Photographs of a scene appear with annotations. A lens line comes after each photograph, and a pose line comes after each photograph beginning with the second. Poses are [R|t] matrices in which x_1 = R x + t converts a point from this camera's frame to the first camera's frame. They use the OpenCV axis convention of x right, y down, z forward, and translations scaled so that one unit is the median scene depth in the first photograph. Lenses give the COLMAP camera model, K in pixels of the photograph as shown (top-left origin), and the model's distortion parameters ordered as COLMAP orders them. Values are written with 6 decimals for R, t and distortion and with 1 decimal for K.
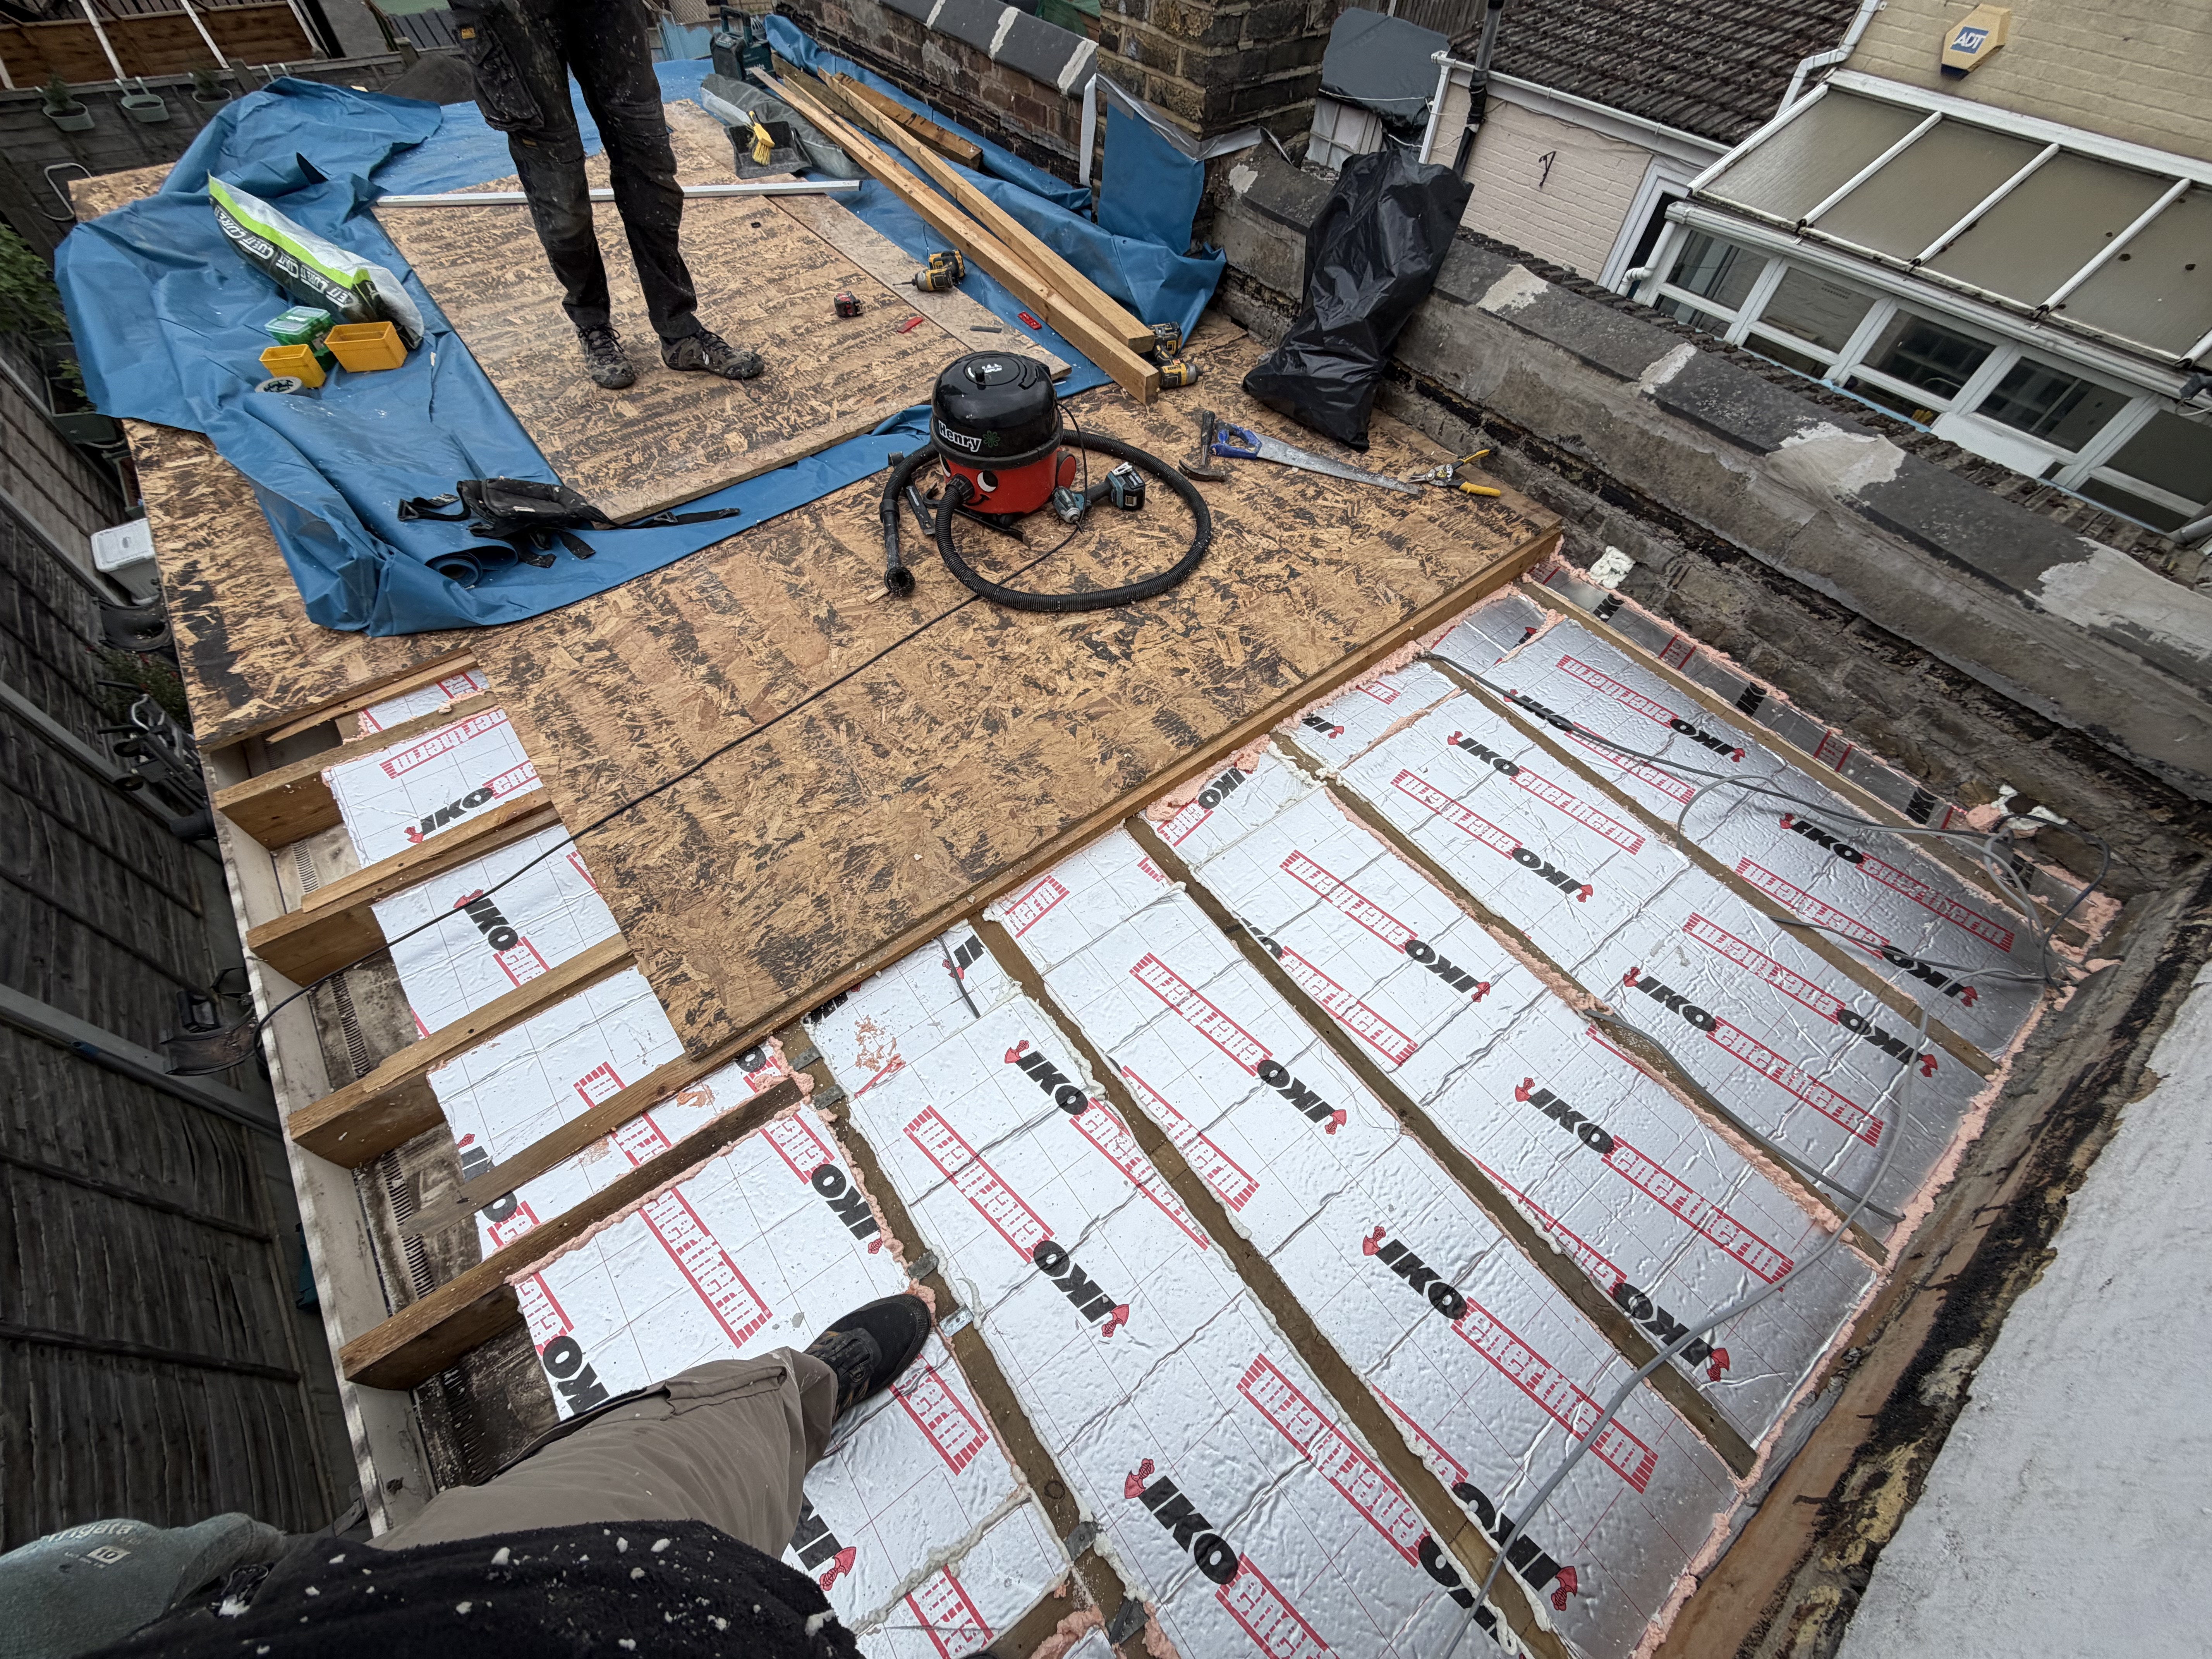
lens RADIAL K [[875.0, 0, 1099.1], [0, 875.0, 827.1], [0, 0, 1]] dist [0.000093, 0.000067]
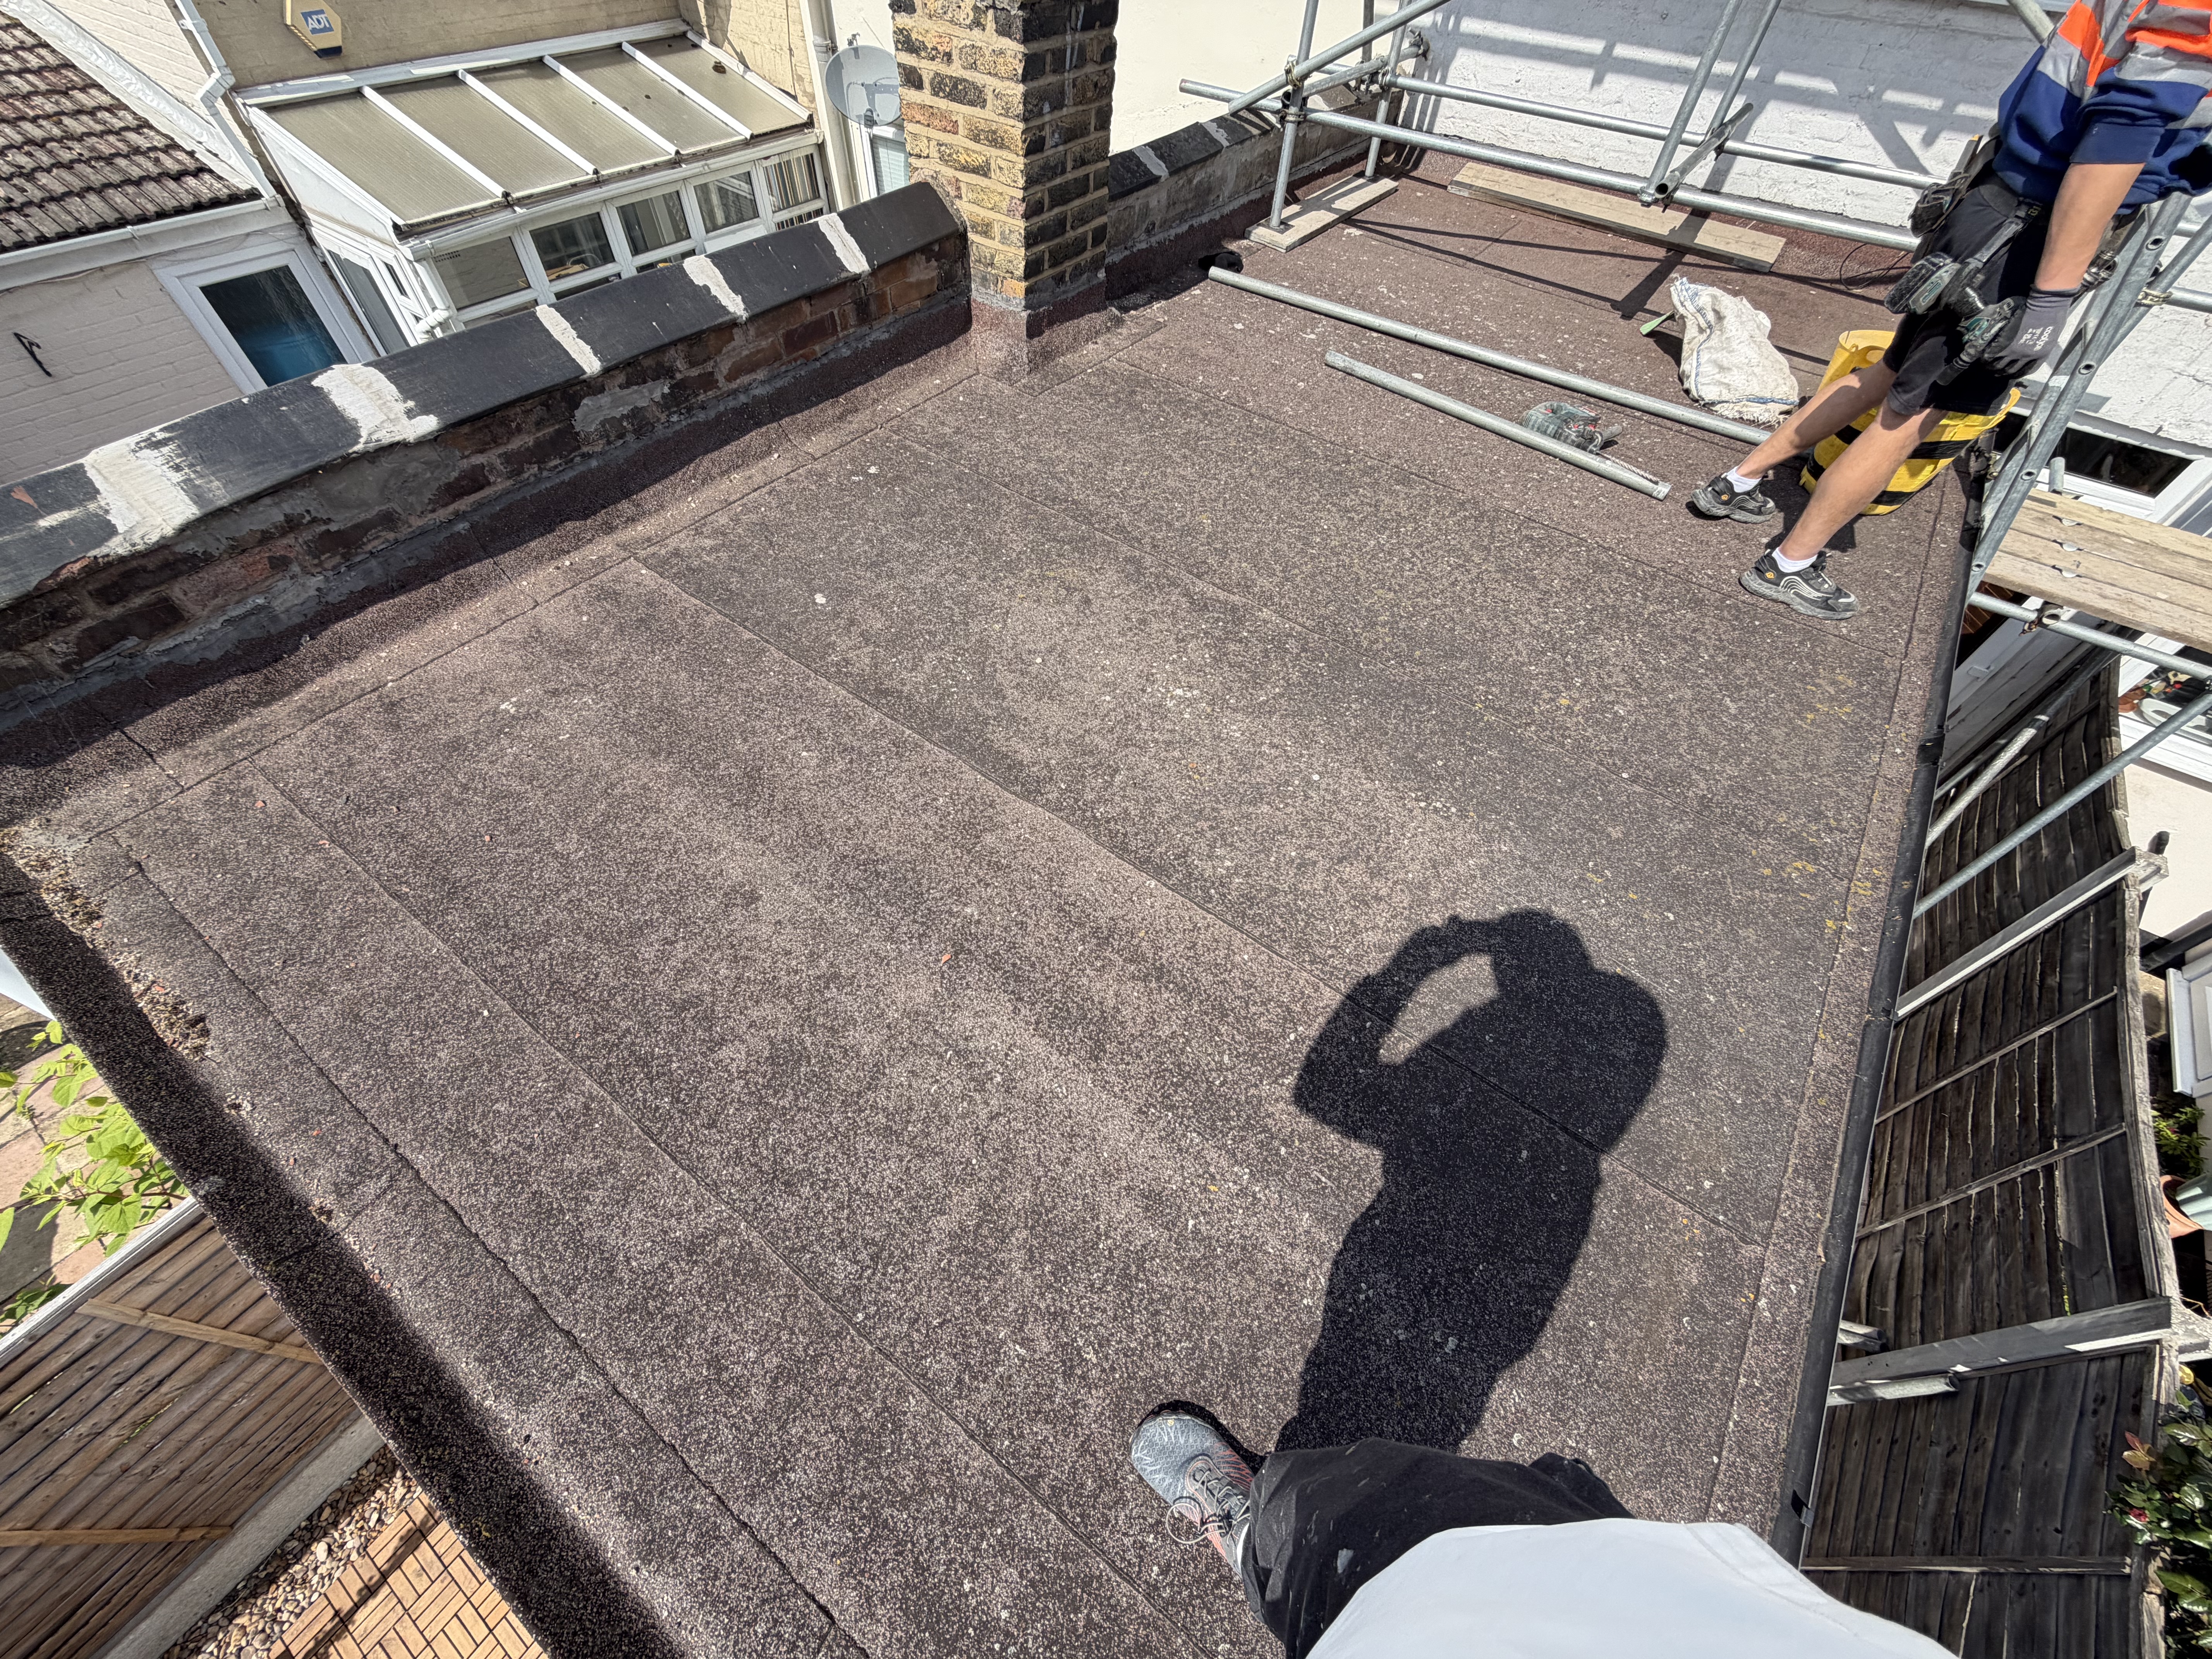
lens RADIAL K [[875.0, 0, 1100.6], [0, 875.0, 829.9], [0, 0, 1]] dist [0.000093, 0.000067]
pose [[-0.278146, -0.779410, 0.561387, -0.653849], [0.744316, 0.194535, 0.638866, -0.720654], [-0.607148, 0.595547, 0.526018, 0.477810]]
